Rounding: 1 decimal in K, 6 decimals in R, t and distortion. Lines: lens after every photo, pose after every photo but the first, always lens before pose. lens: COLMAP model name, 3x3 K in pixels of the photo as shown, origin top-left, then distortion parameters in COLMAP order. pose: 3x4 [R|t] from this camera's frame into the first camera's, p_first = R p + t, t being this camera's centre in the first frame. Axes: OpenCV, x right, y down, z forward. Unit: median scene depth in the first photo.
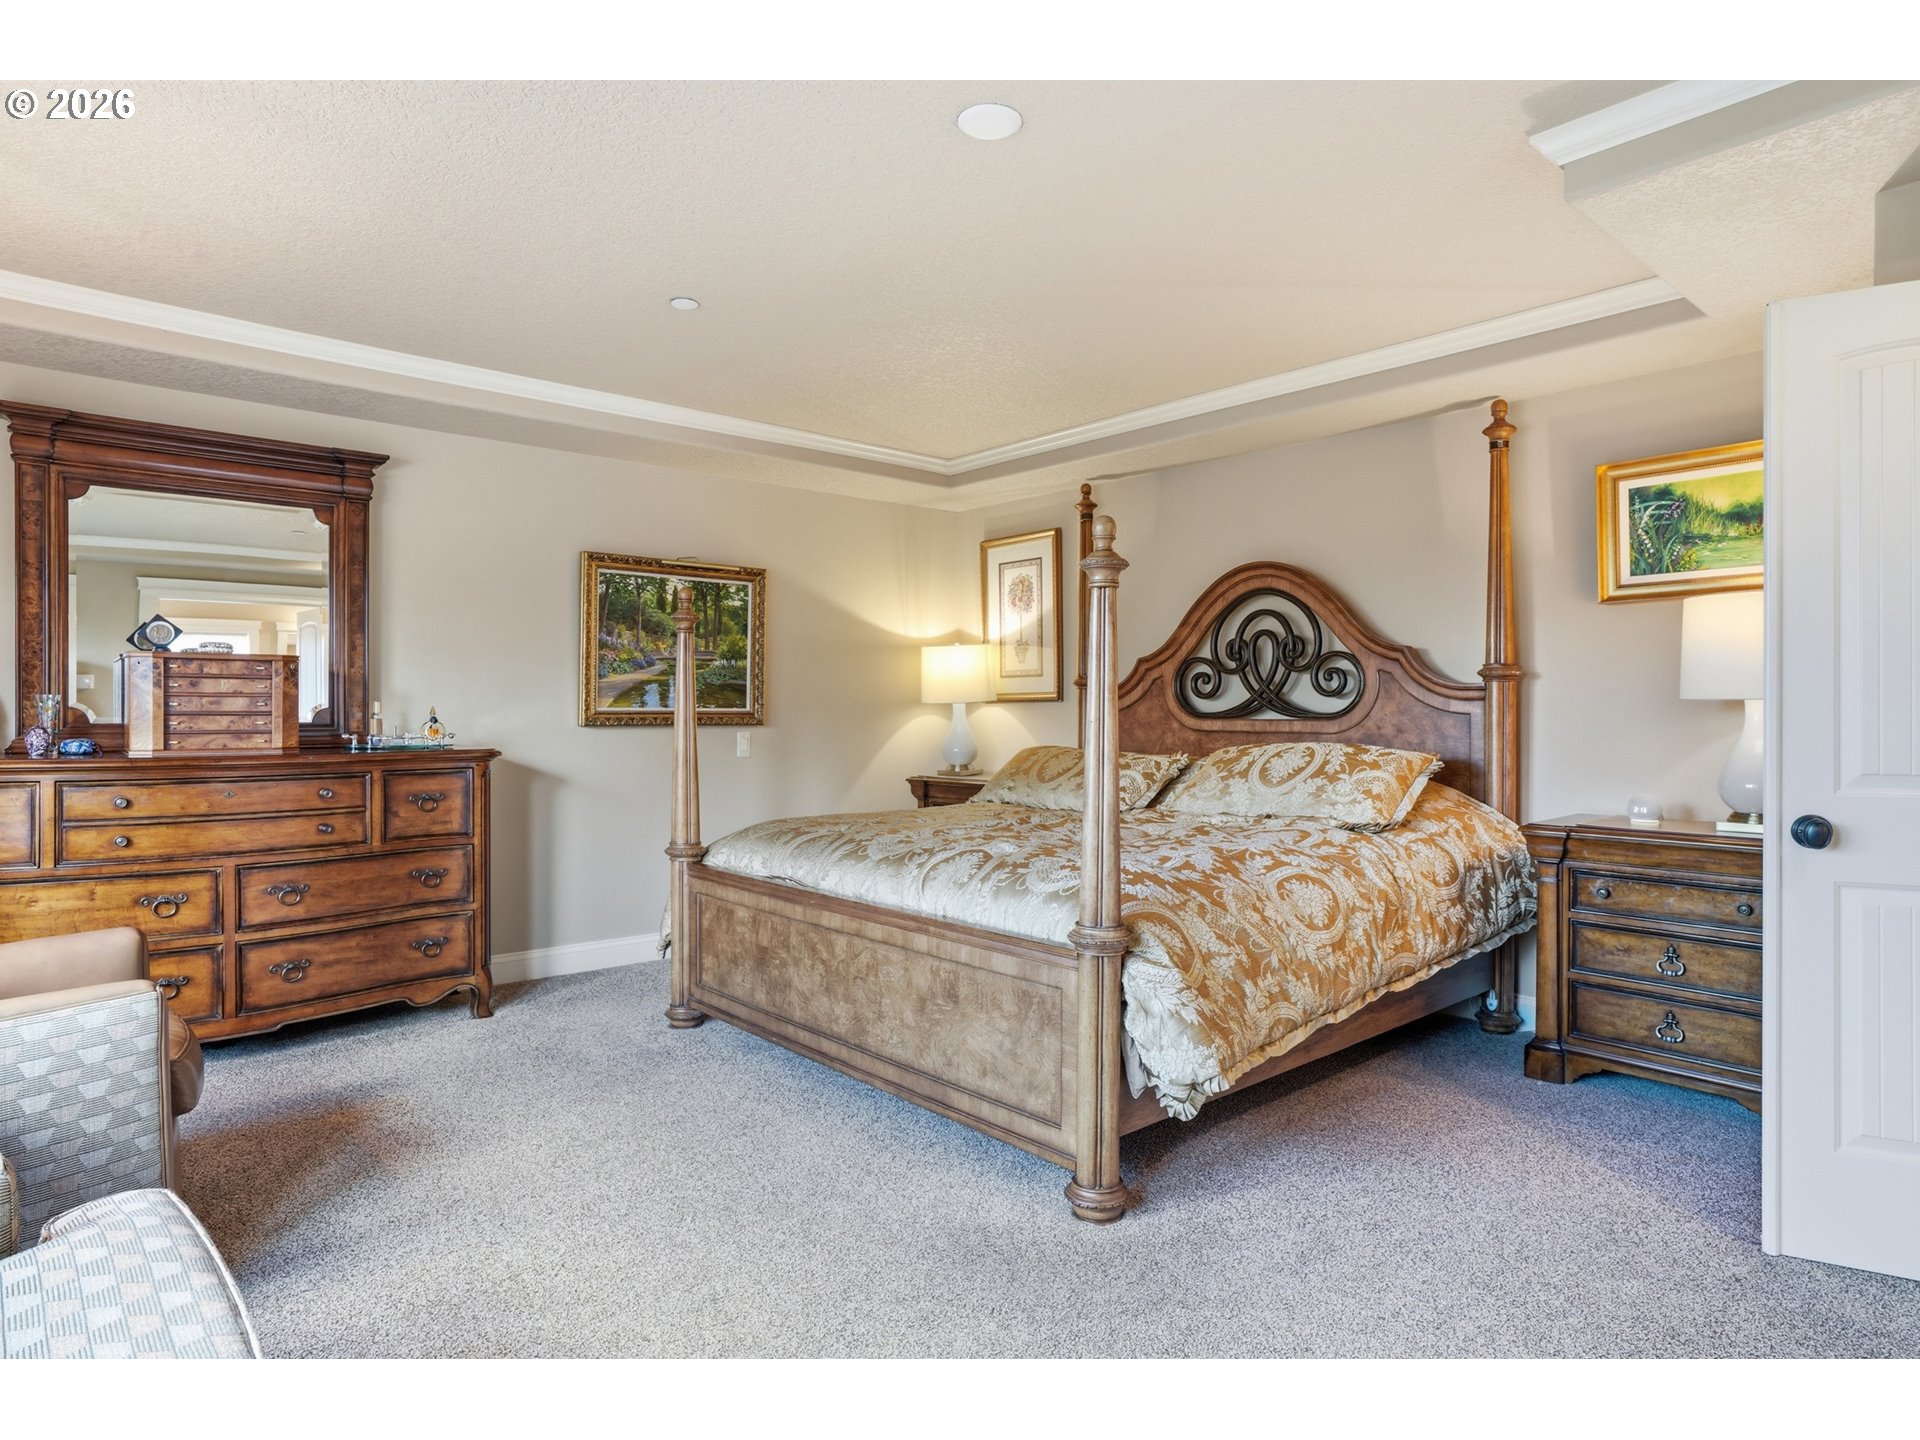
lens RADIAL K [[1115.0, 0, 961.5], [0, 1115.0, 701.2], [0, 0, 1]] dist [-0.050371, 0.054668]
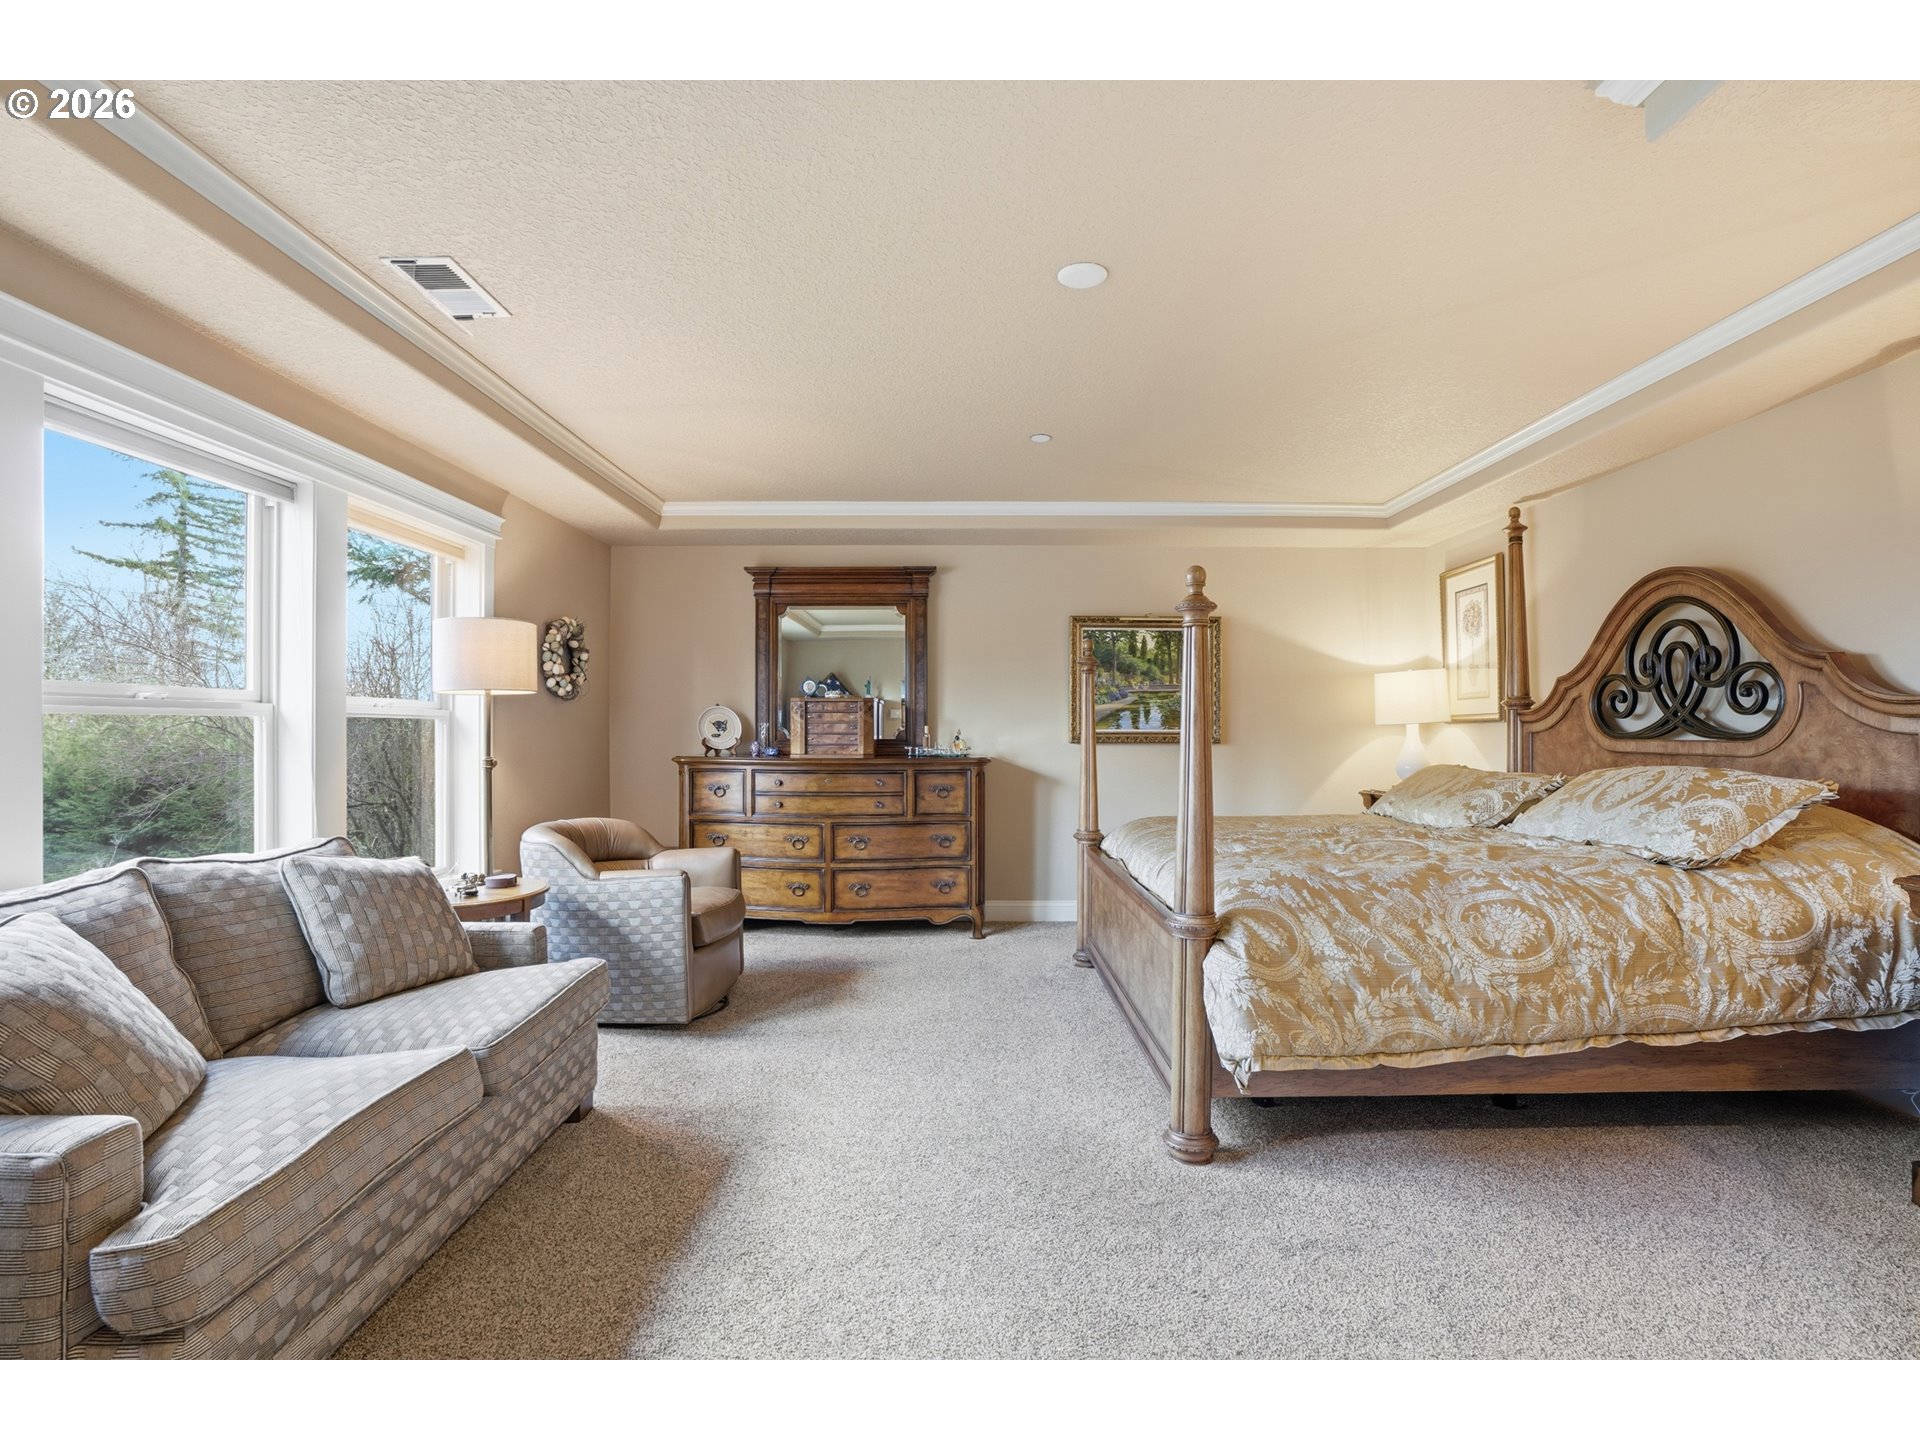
lens RADIAL K [[914.2, 0, 960.0], [0, 914.2, 720.0], [0, 0, 1]] dist [-0.055669, 0.023413]
pose [[0.744624, -0.009079, -0.667423, 0.371448], [0.005974, 0.999958, -0.006937, 0.001341], [0.667458, 0.001178, 0.744647, 0.074918]]
